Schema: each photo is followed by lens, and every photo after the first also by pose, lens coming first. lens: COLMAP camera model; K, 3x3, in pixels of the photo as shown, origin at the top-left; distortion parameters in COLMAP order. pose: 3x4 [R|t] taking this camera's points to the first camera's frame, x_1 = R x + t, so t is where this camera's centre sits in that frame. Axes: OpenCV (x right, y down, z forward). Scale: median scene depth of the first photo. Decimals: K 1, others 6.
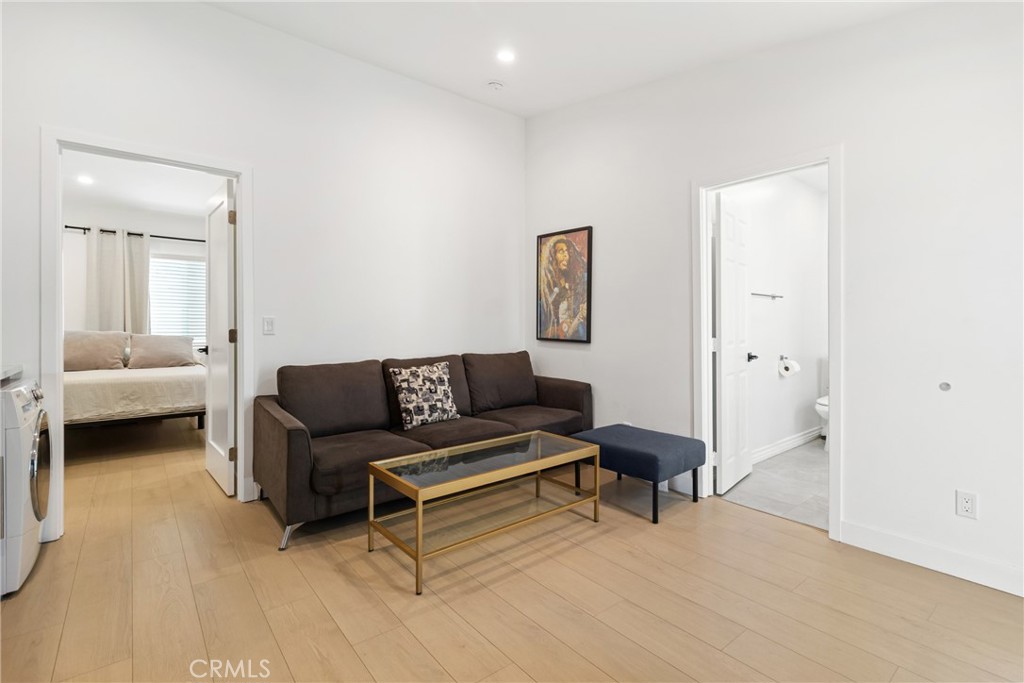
lens RADIAL K [[478.0, 0, 519.1], [0, 478.0, 324.5], [0, 0, 1]] dist [0.001048, 0.000408]
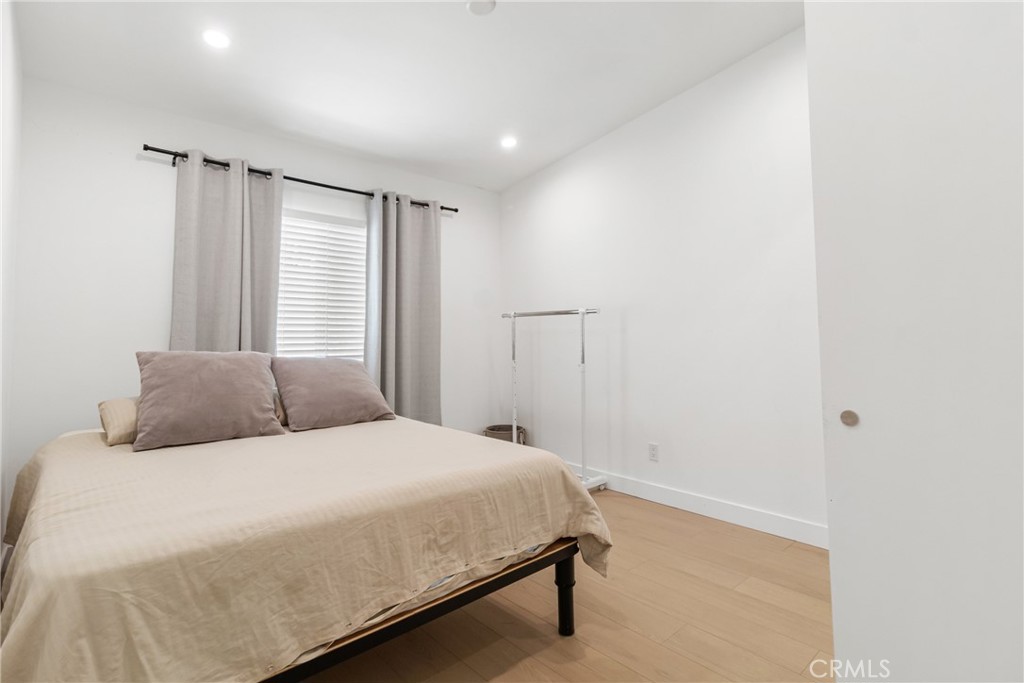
lens RADIAL K [[492.5, 0, 511.2], [0, 492.5, 308.5], [0, 0, 1]] dist [0.001143, 0.000137]
pose [[0.998643, 0.000760, 0.052064, -0.570334], [0.002365, 0.998200, -0.059929, 0.000770], [-0.052016, 0.059971, 0.996844, 0.453872]]
